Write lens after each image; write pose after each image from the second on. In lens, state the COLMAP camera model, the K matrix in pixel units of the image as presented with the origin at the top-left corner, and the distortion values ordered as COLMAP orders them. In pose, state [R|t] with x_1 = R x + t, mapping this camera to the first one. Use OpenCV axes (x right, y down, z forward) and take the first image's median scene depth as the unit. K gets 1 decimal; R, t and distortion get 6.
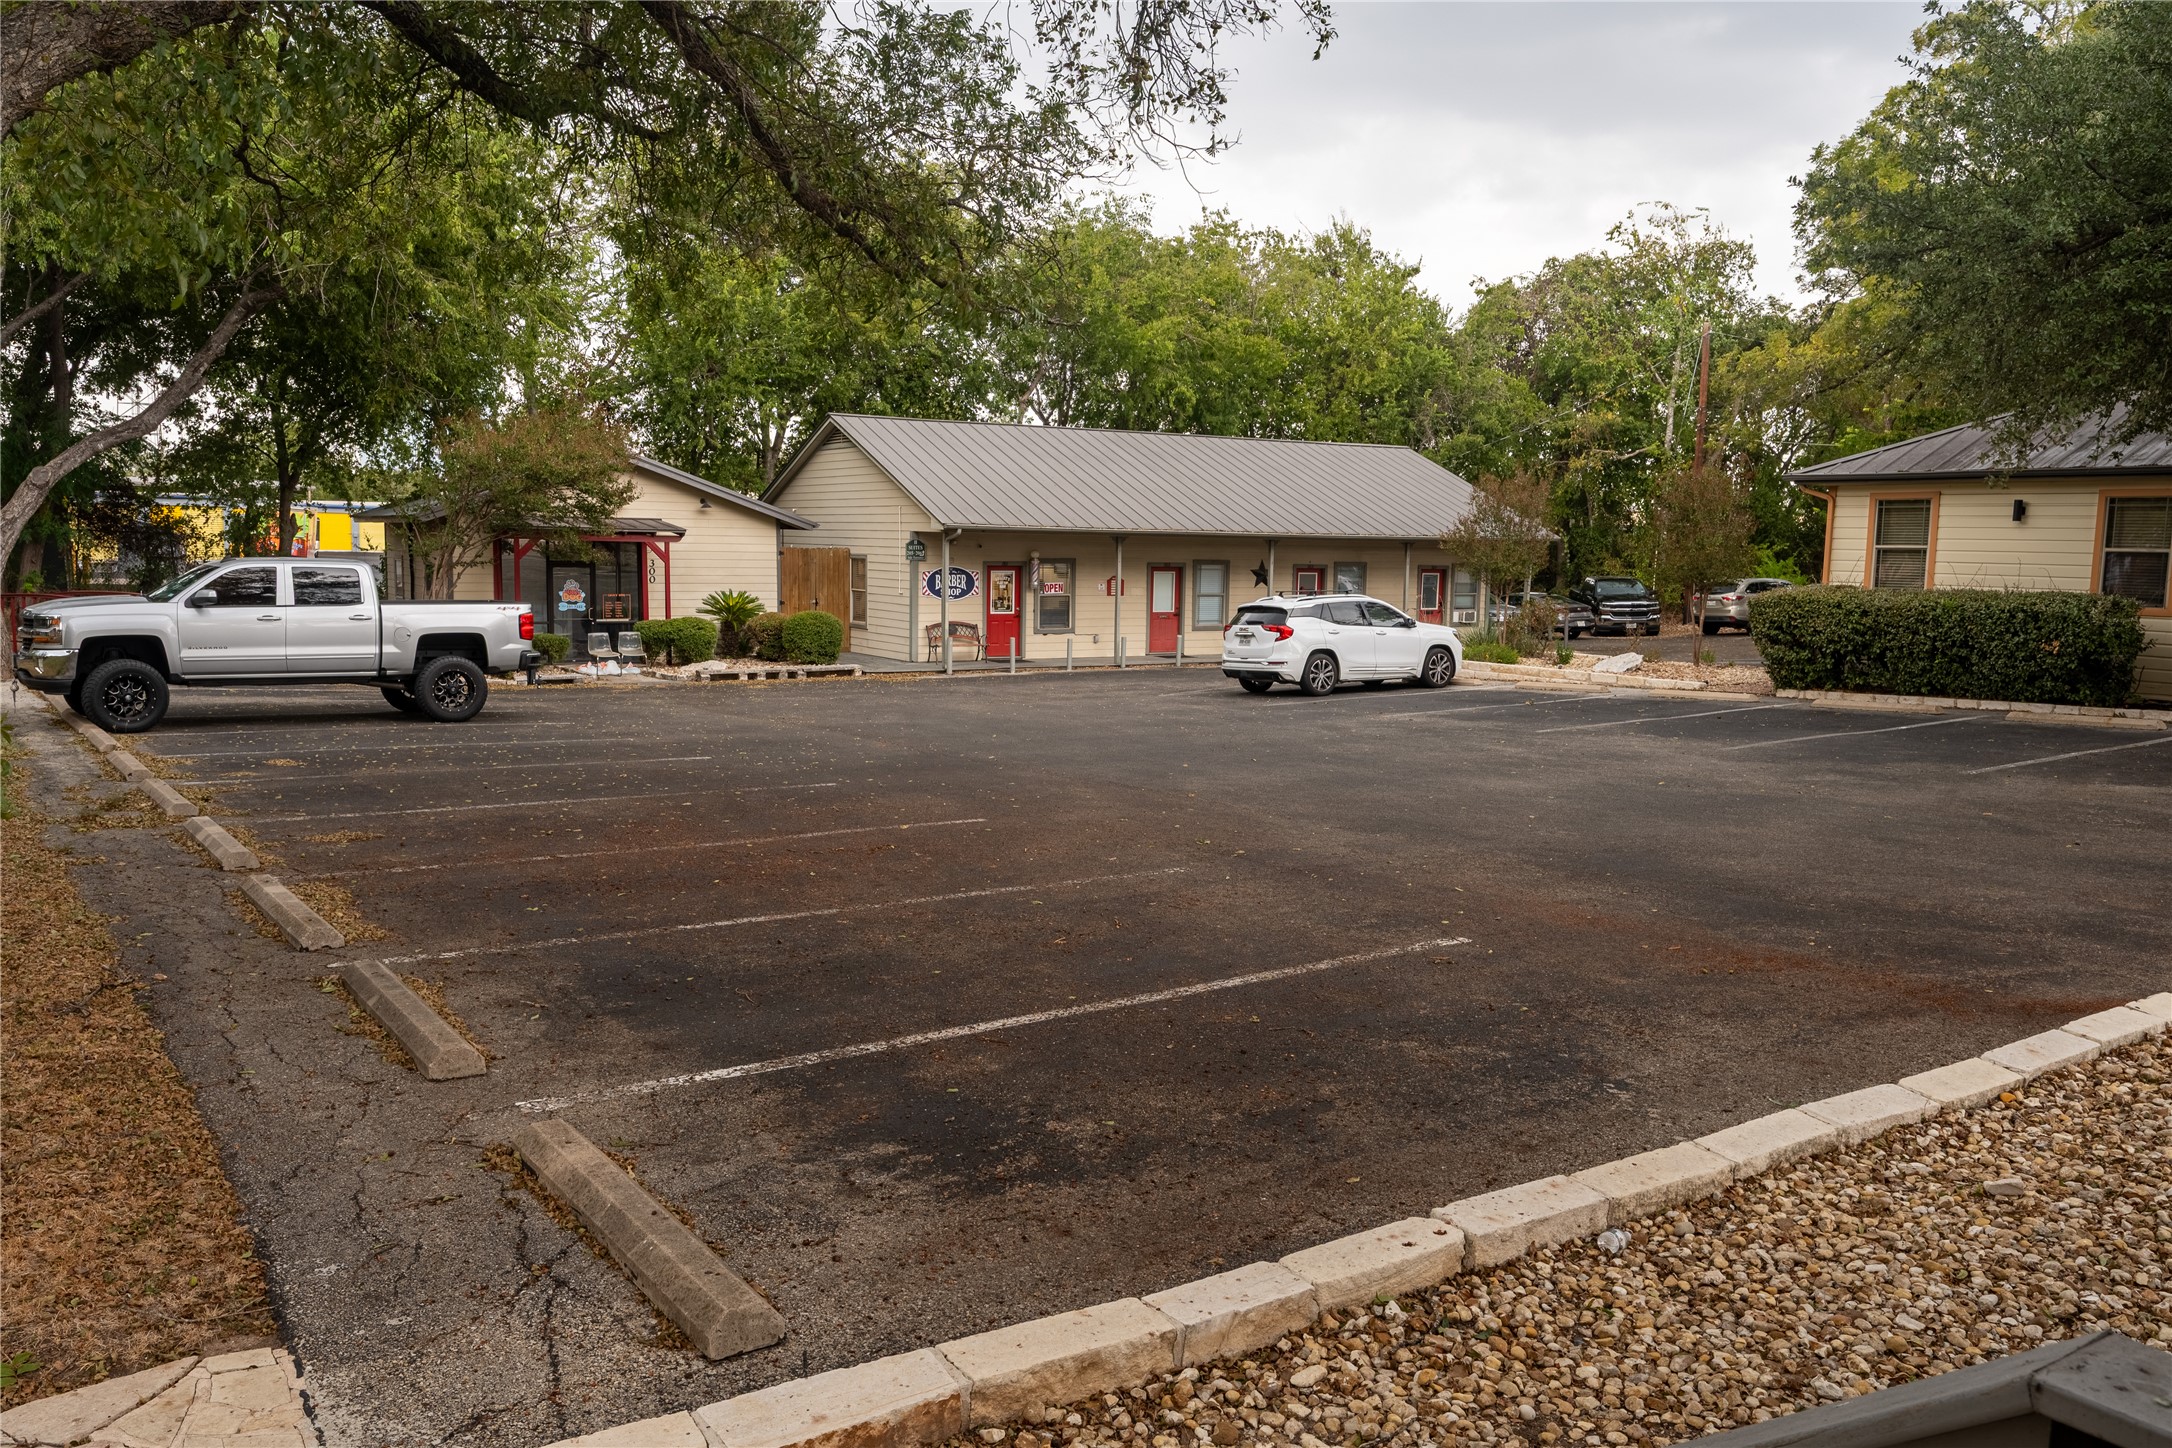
lens RADIAL K [[1640.5, 0, 1081.4], [0, 1640.5, 733.9], [0, 0, 1]] dist [-0.003661, 0.003947]
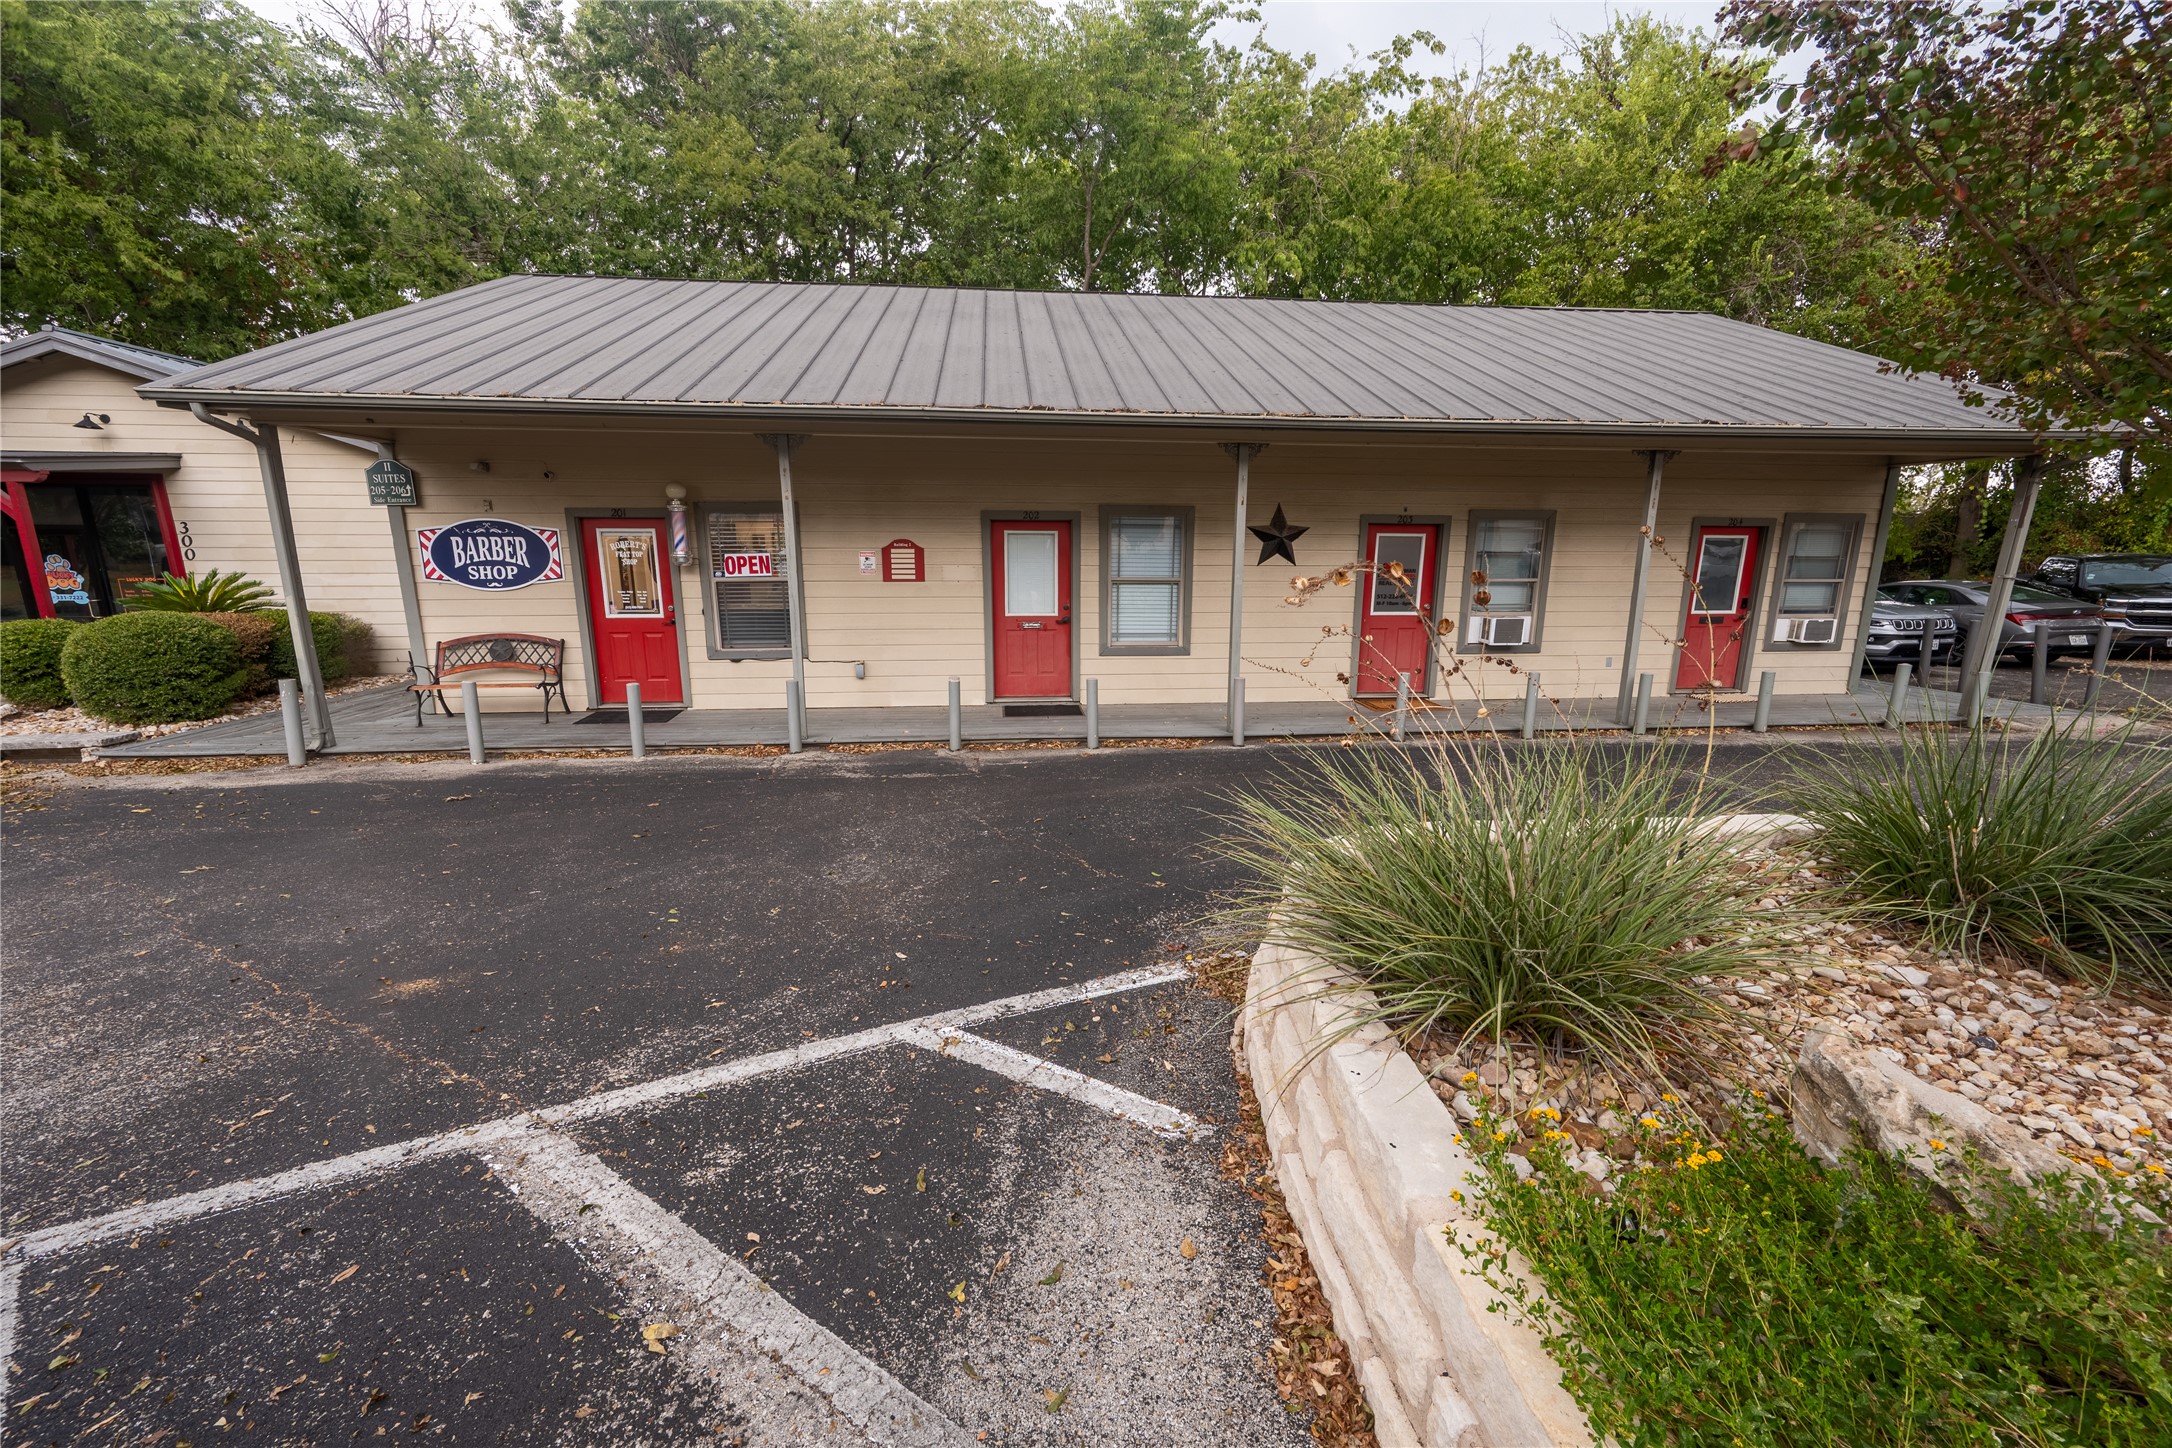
lens RADIAL K [[847.5, 0, 1091.1], [0, 847.5, 733.2], [0, 0, 1]] dist [-0.000124, 0.000694]
pose [[0.900842, 0.074209, -0.427759, 0.192347], [-0.038433, 0.995046, 0.091685, -0.069637], [0.432444, -0.066154, 0.899231, 0.856057]]
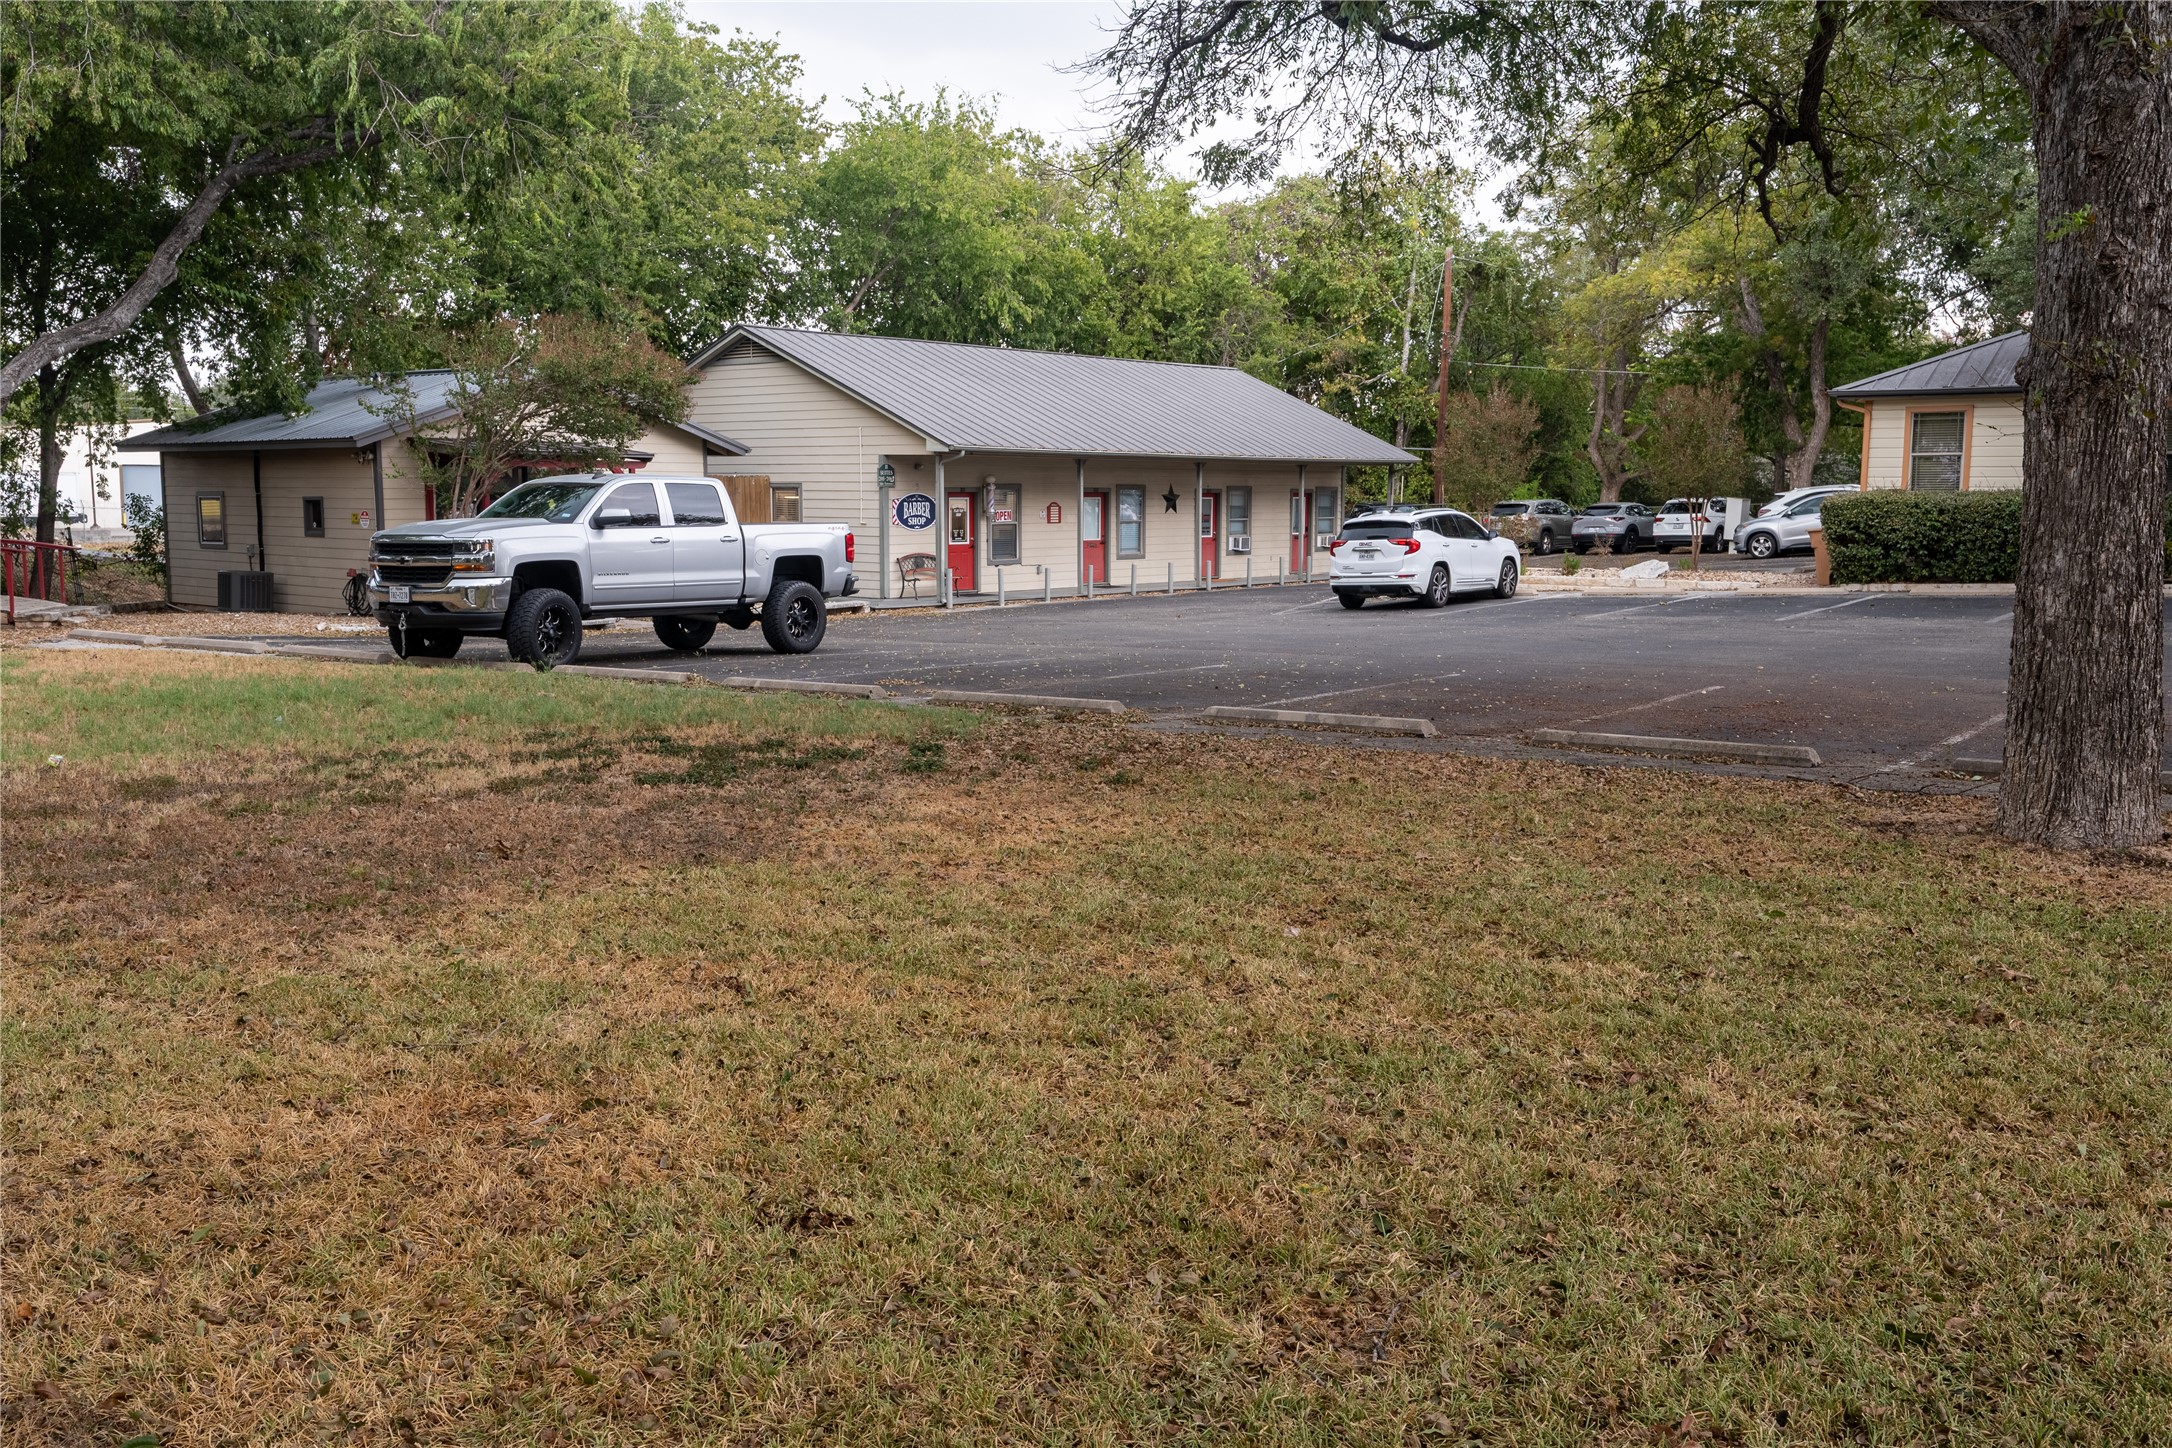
lens RADIAL K [[1899.6, 0, 1088.1], [0, 1899.6, 717.2], [0, 0, 1]] dist [0.005952, 0.003030]
pose [[0.941588, -0.053483, 0.332494, -0.351325], [0.051838, 0.998560, 0.013821, 0.013296], [-0.332755, 0.004222, 0.943004, -0.030978]]
